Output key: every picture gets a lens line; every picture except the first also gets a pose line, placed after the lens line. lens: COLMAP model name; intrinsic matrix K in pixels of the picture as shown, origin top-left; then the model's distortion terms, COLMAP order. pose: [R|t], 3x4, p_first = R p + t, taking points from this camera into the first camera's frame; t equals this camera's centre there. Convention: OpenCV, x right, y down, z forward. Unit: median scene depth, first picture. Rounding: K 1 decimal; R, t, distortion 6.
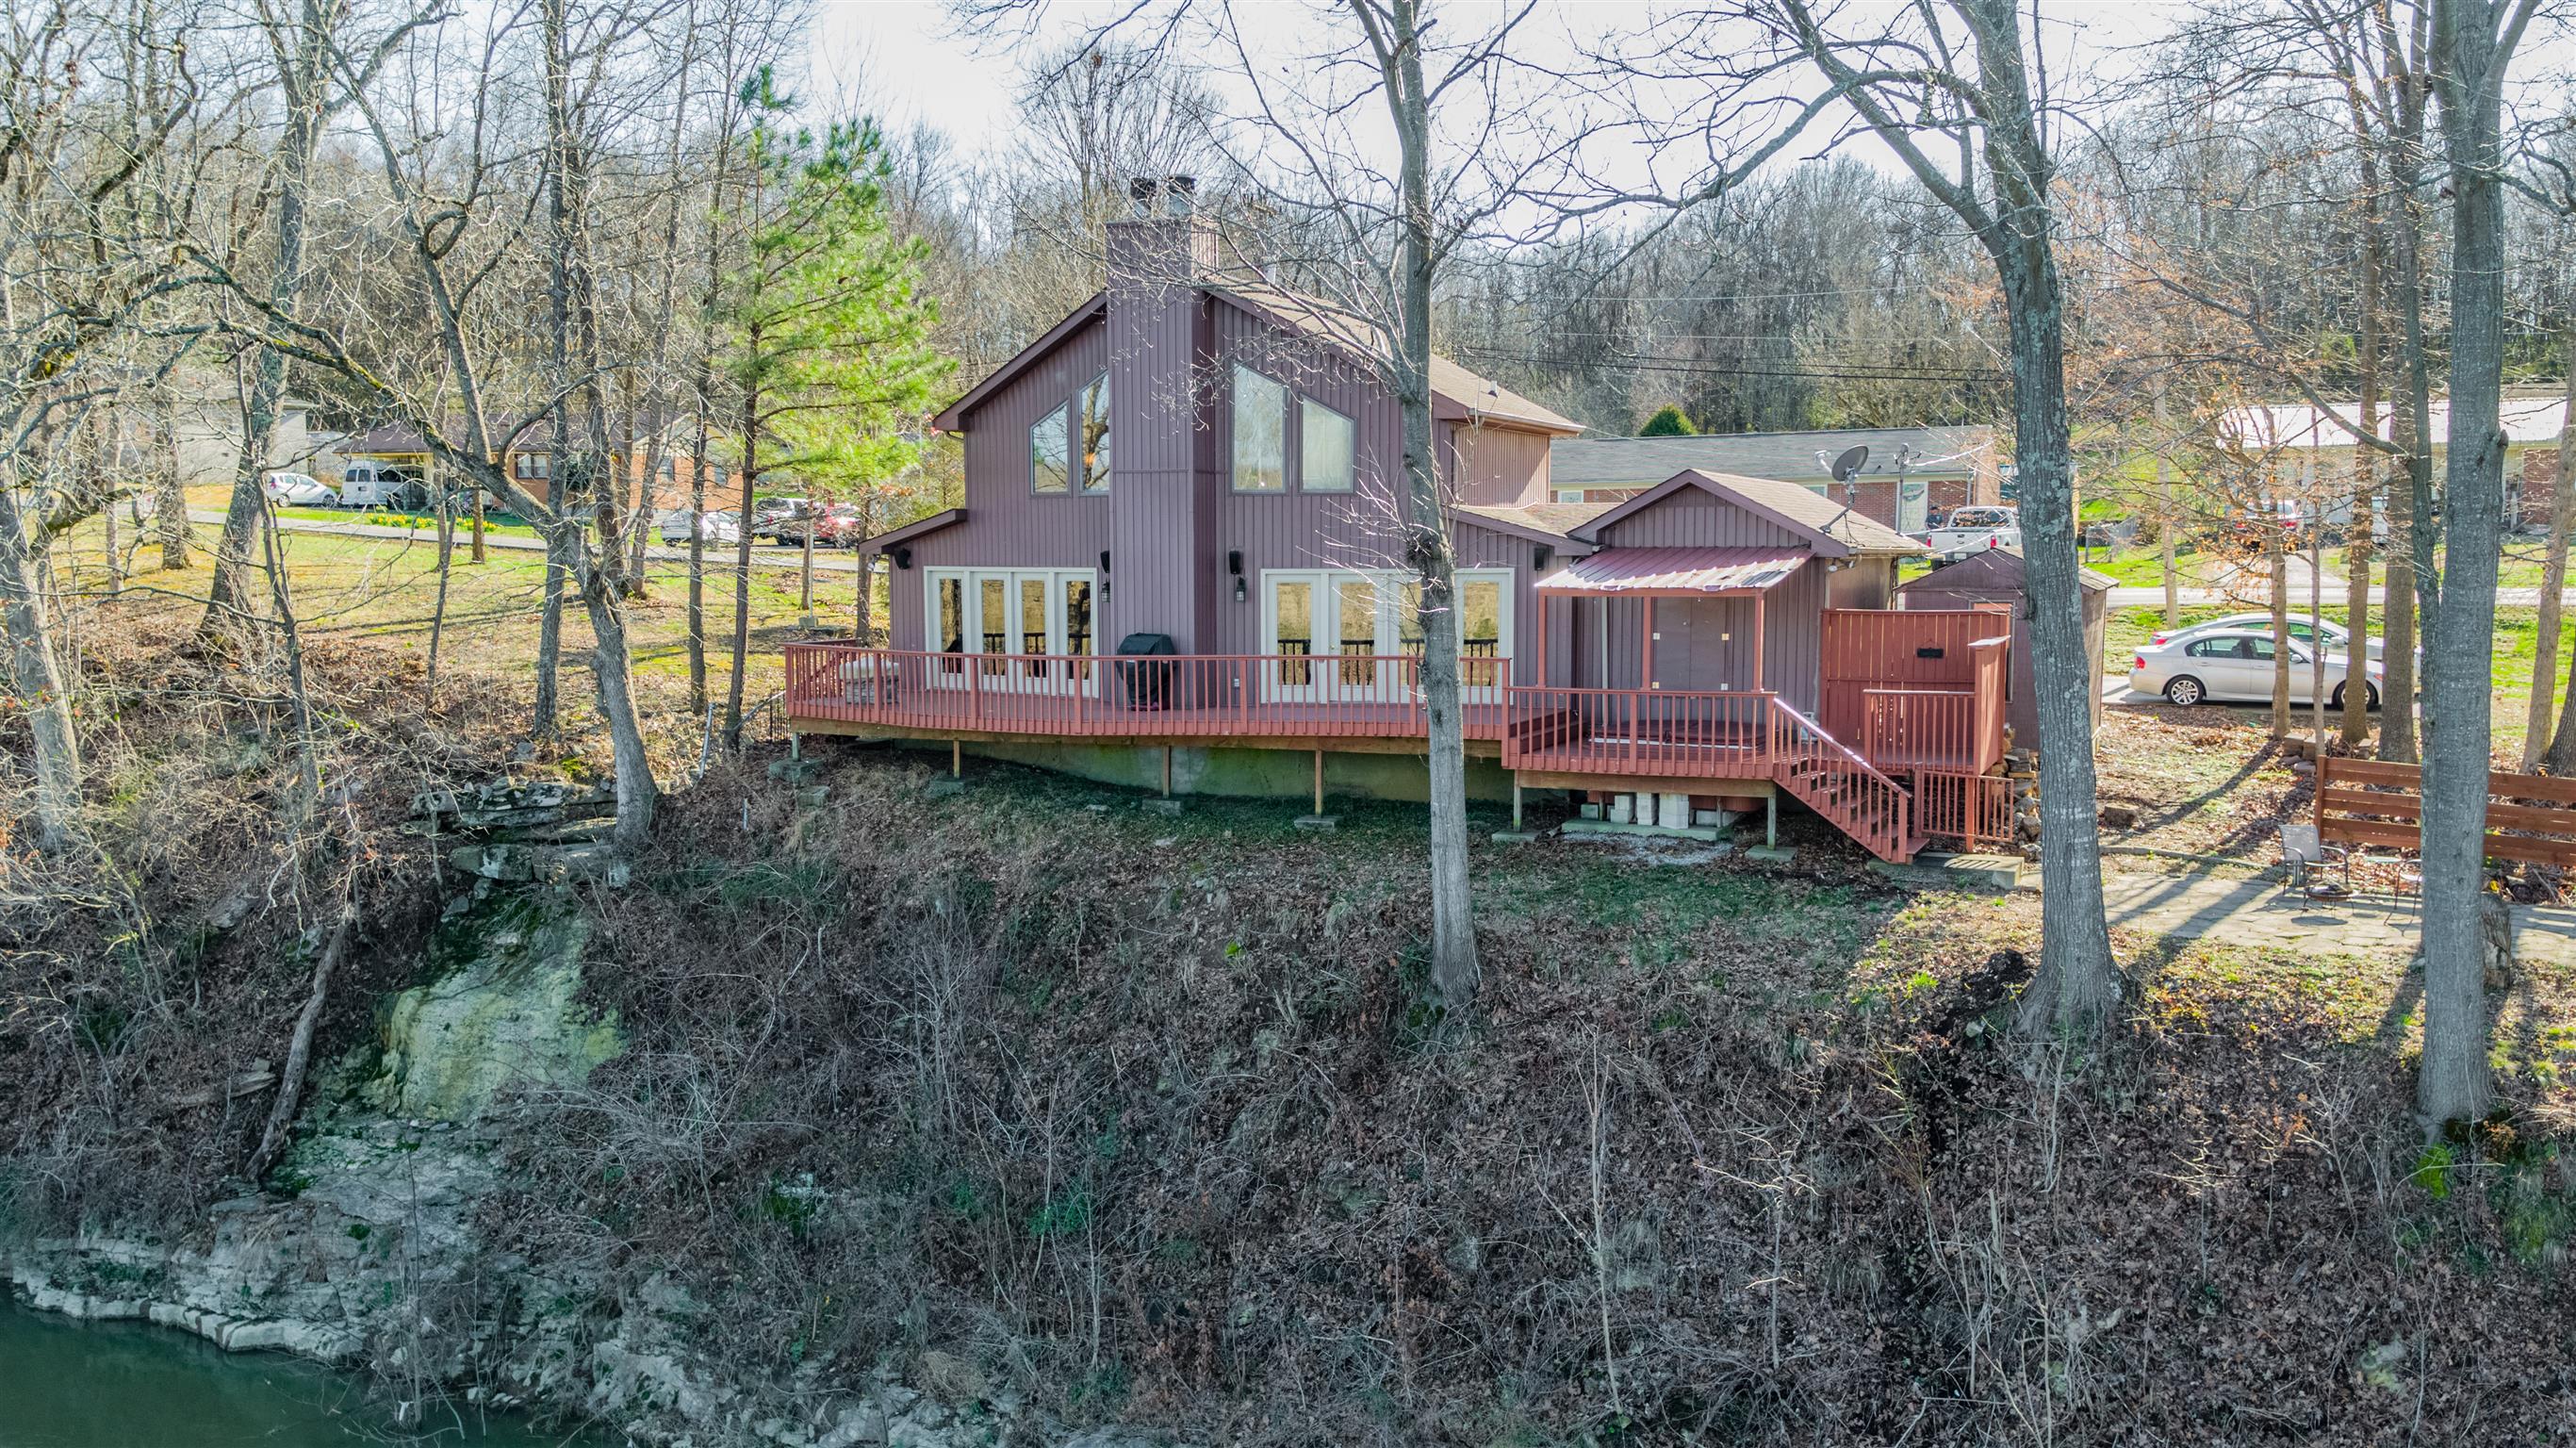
lens RADIAL K [[2183.4, 0, 1339.2], [0, 2183.4, 722.7], [0, 0, 1]] dist [0.245851, -0.358765]
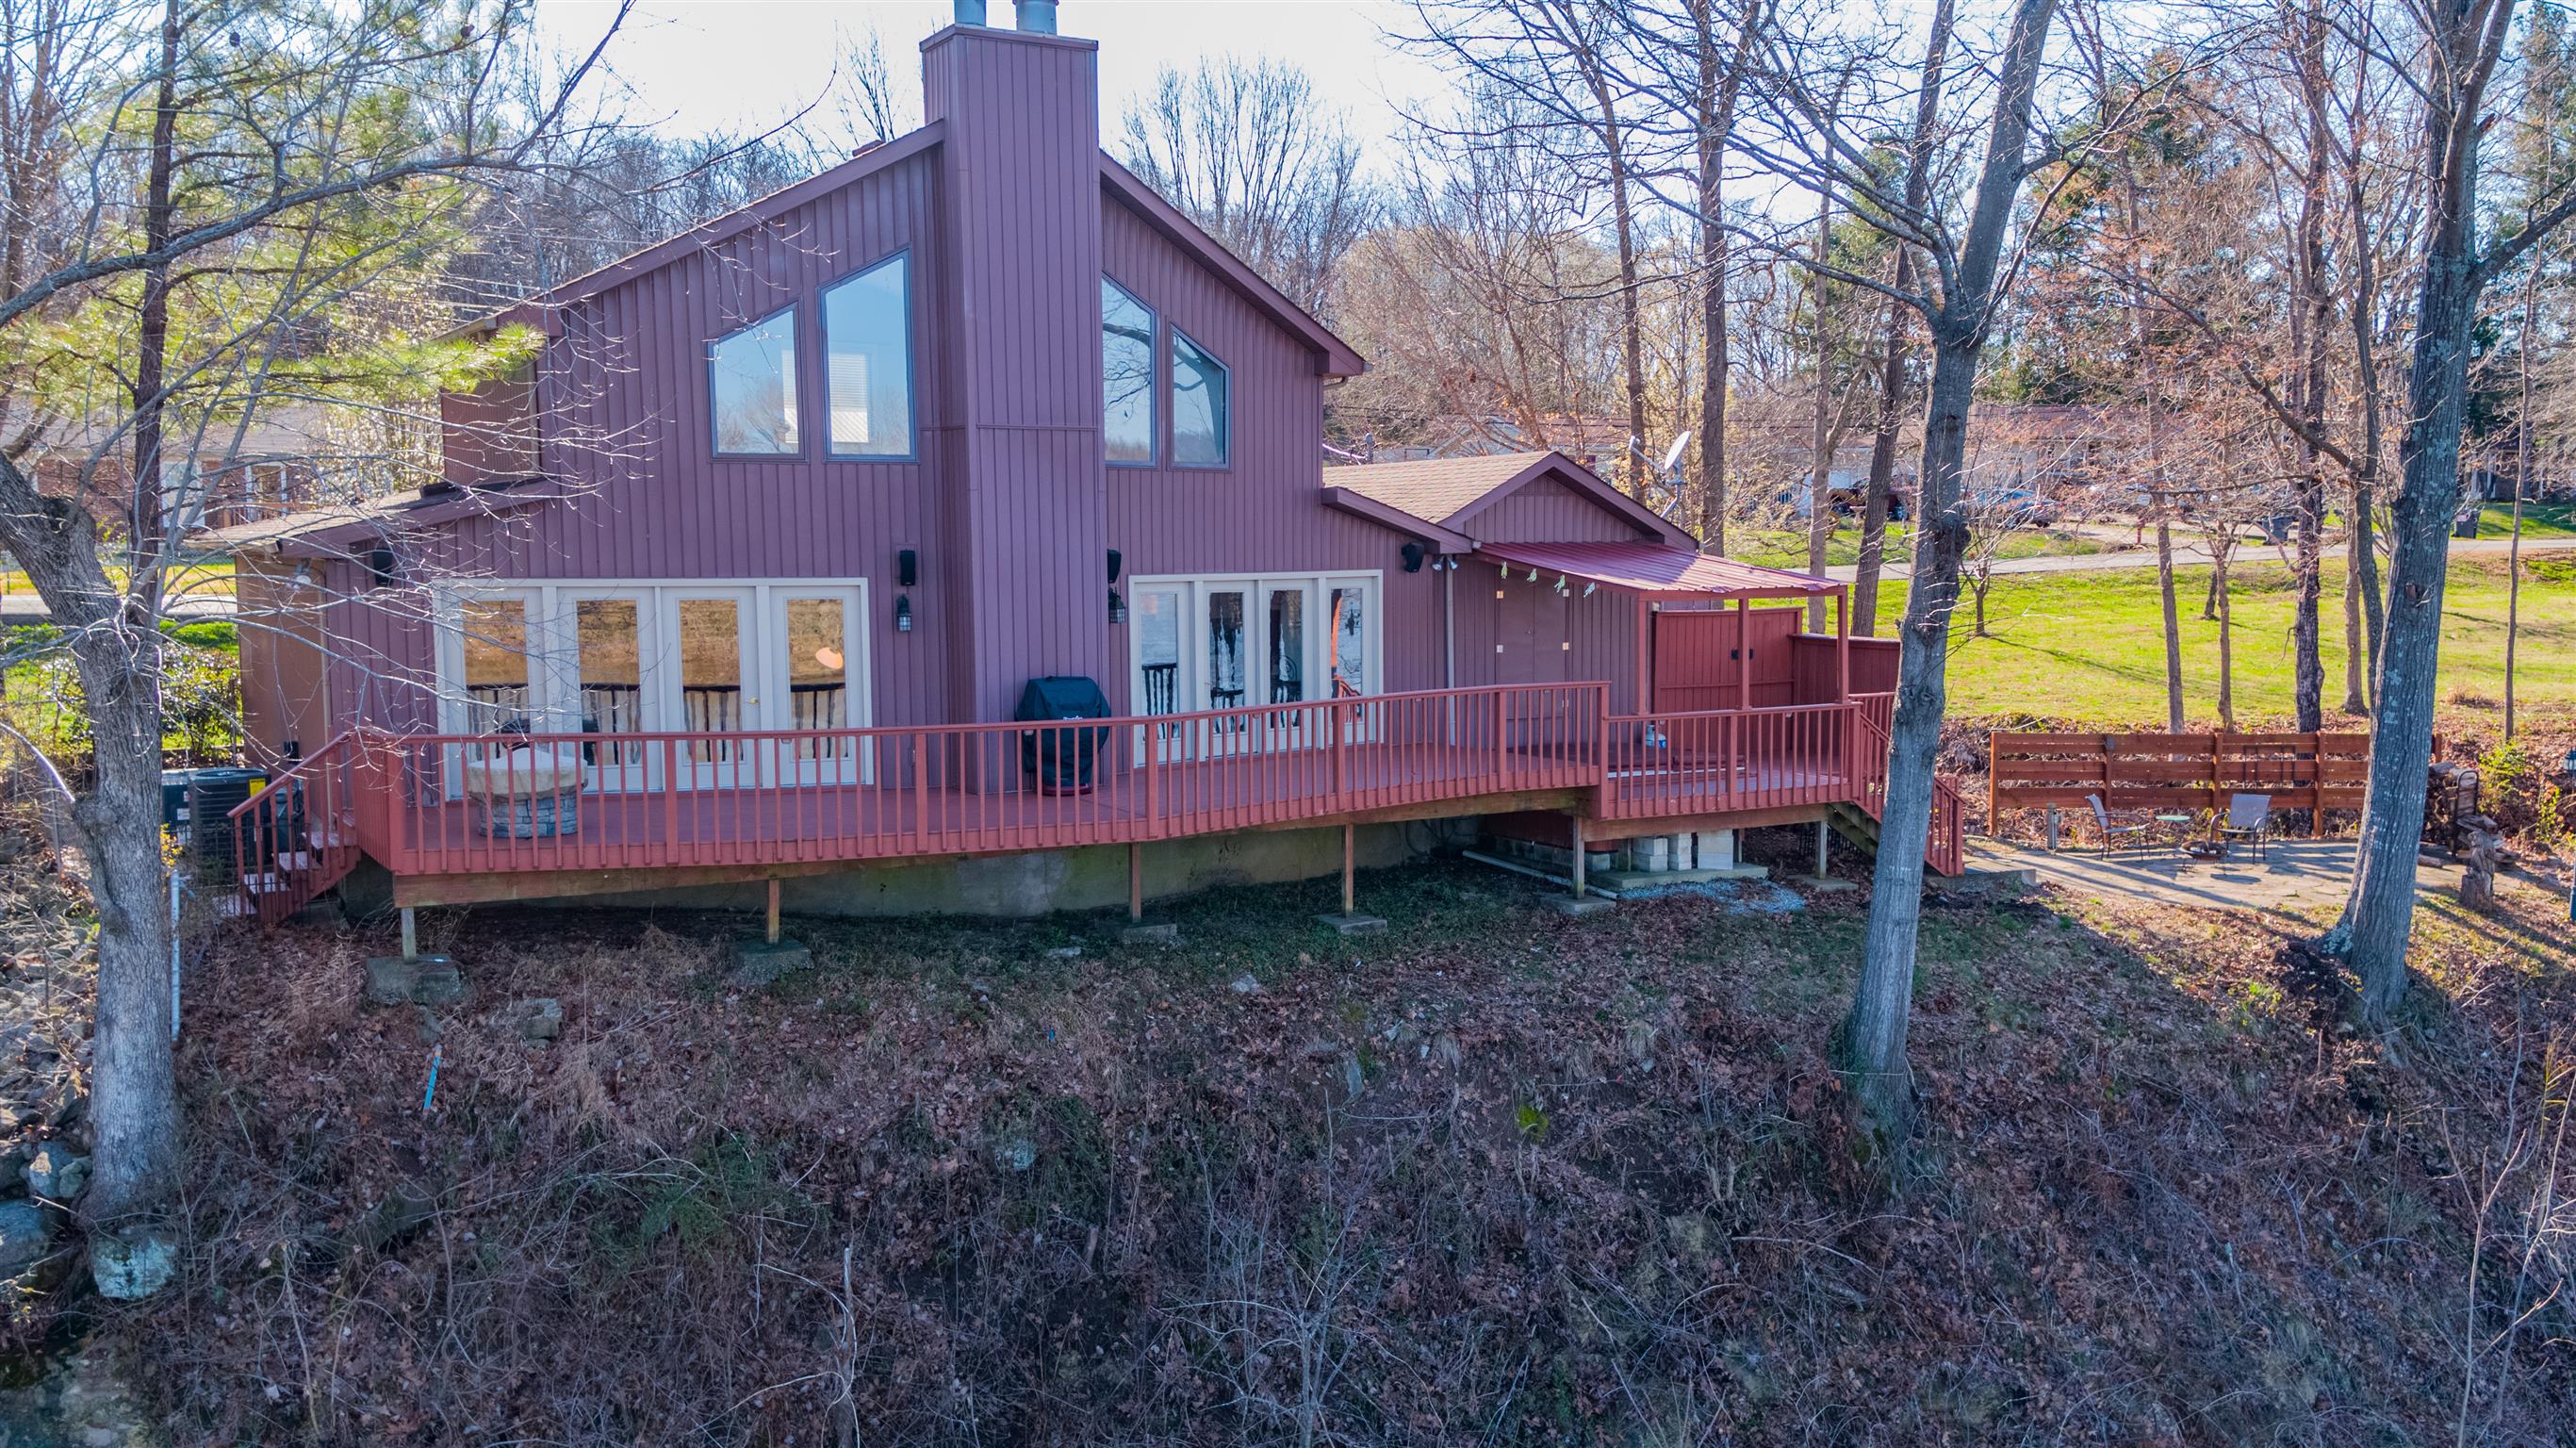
lens RADIAL K [[2185.3, 0, 1288.0], [0, 2185.3, 724.0], [0, 0, 1]] dist [0.309738, -0.504783]
pose [[0.619813, -0.067353, 0.781854, -0.578084], [0.074715, 0.996849, 0.026643, -0.040572], [-0.781185, 0.041902, 0.622892, 0.559013]]
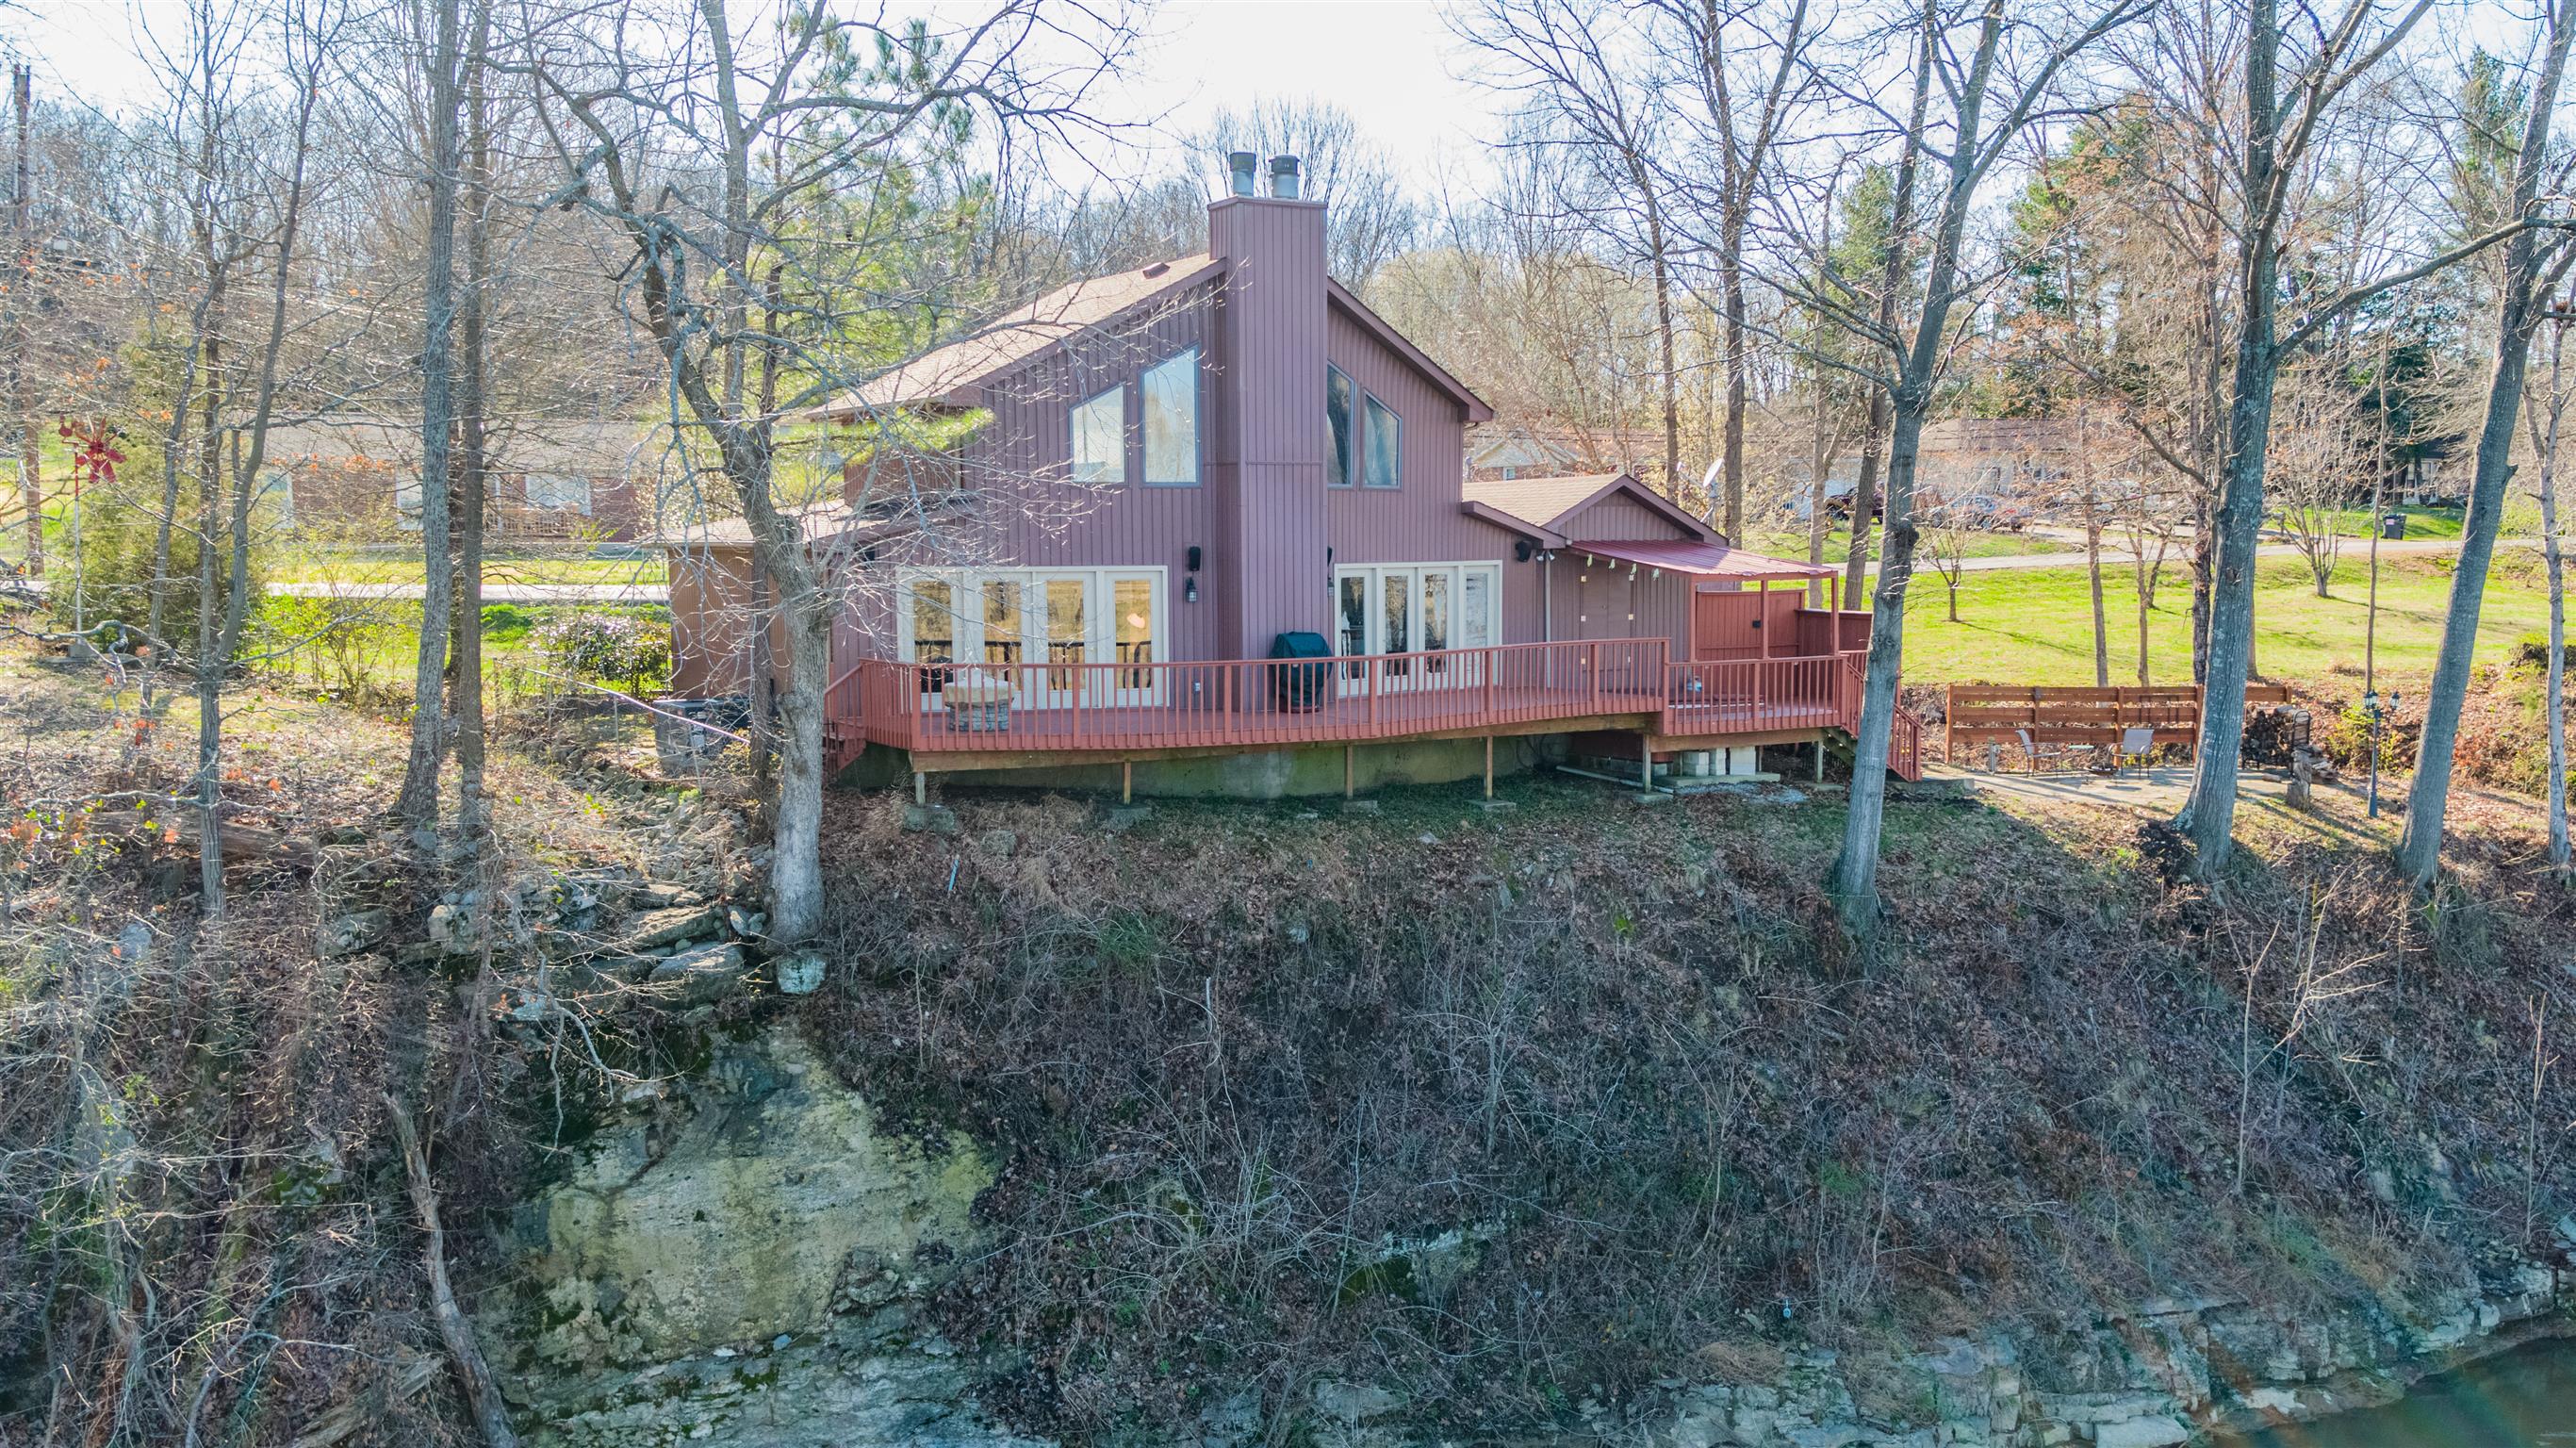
lens RADIAL K [[2185.3, 0, 1288.0], [0, 2185.3, 724.0], [0, 0, 1]] dist [0.309738, -0.504783]
pose [[0.619137, -0.066368, 0.782474, -0.874144], [0.074052, 0.996916, 0.025962, -0.026927], [-0.781784, 0.041870, 0.622142, 0.422542]]
